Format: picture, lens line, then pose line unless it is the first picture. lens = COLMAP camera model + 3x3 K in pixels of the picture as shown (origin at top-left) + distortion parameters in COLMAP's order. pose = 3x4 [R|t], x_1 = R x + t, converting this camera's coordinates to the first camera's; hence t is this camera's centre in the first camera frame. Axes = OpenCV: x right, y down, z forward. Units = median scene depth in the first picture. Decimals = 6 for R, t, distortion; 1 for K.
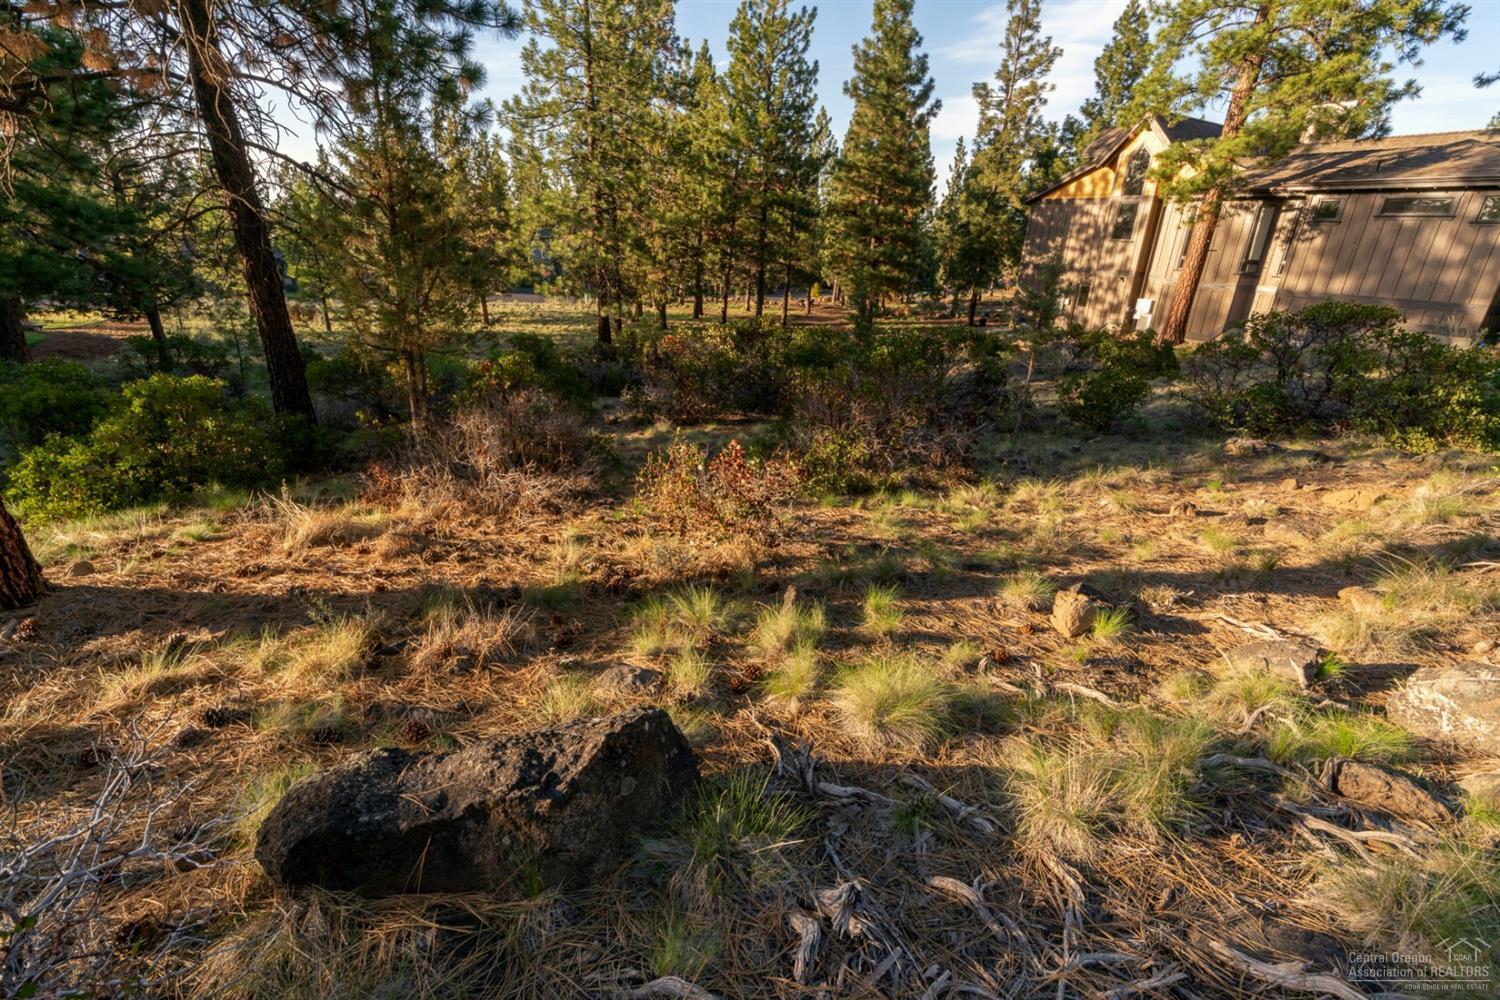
lens RADIAL K [[673.2, 0, 750.0], [0, 673.2, 500.0], [0, 0, 1]] dist [-0.000649, 0.000215]
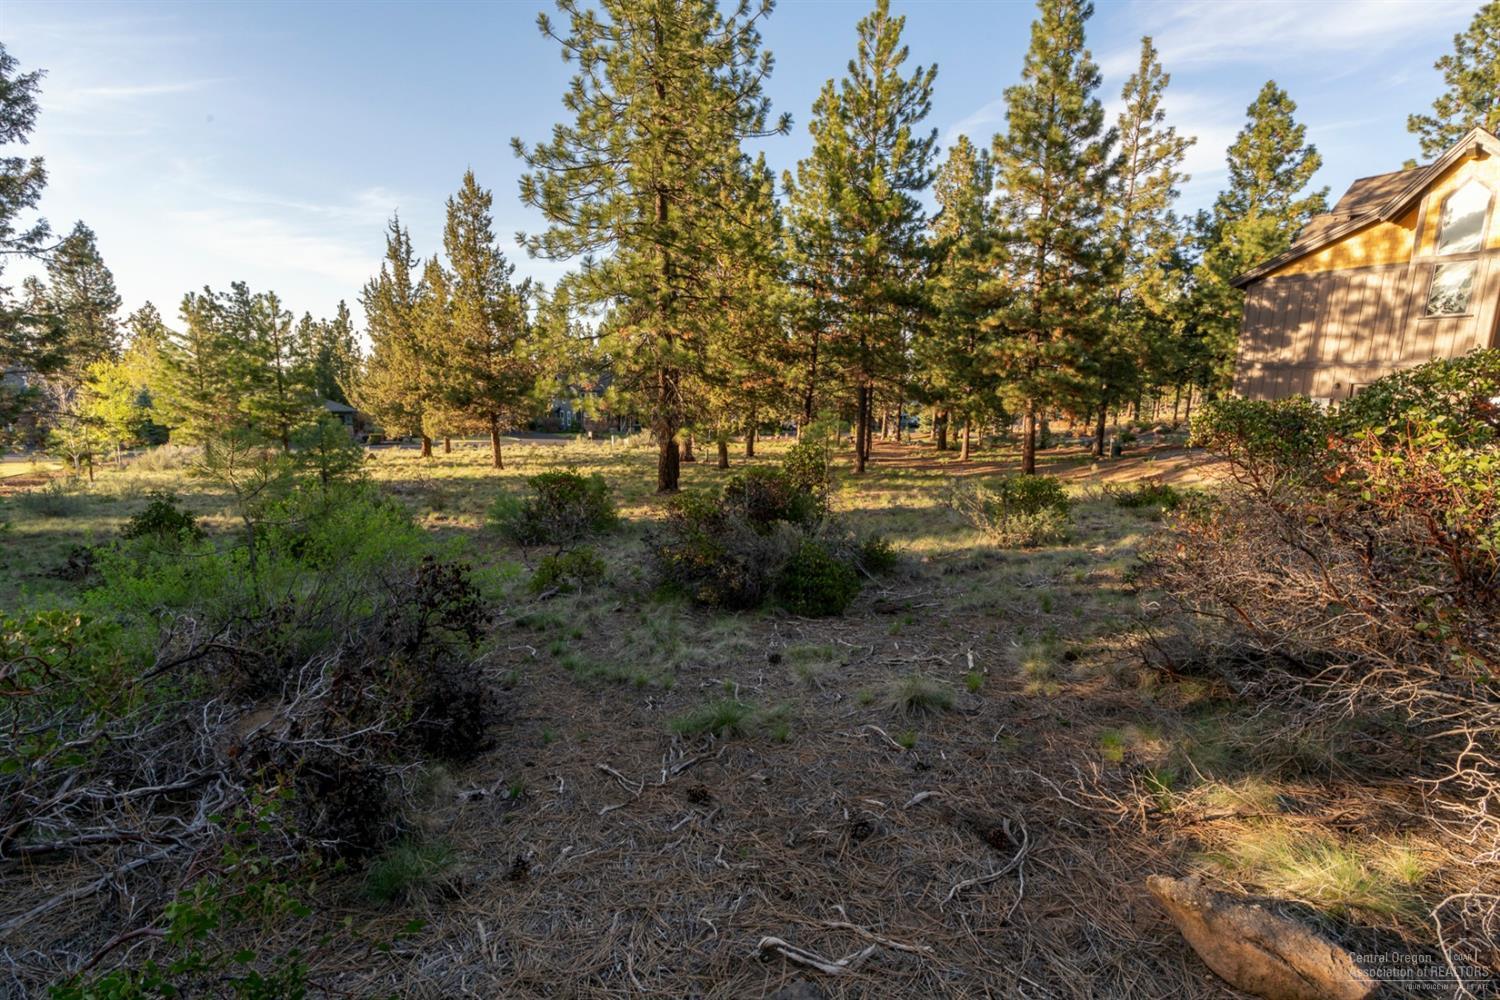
lens RADIAL K [[711.1, 0, 750.0], [0, 711.1, 500.0], [0, 0, 1]] dist [-0.000316, -0.000004]
pose [[0.999542, -0.023727, -0.018791, -0.115814], [0.019094, 0.976038, -0.216762, -0.056669], [0.023484, 0.216304, 0.976044, 0.289817]]
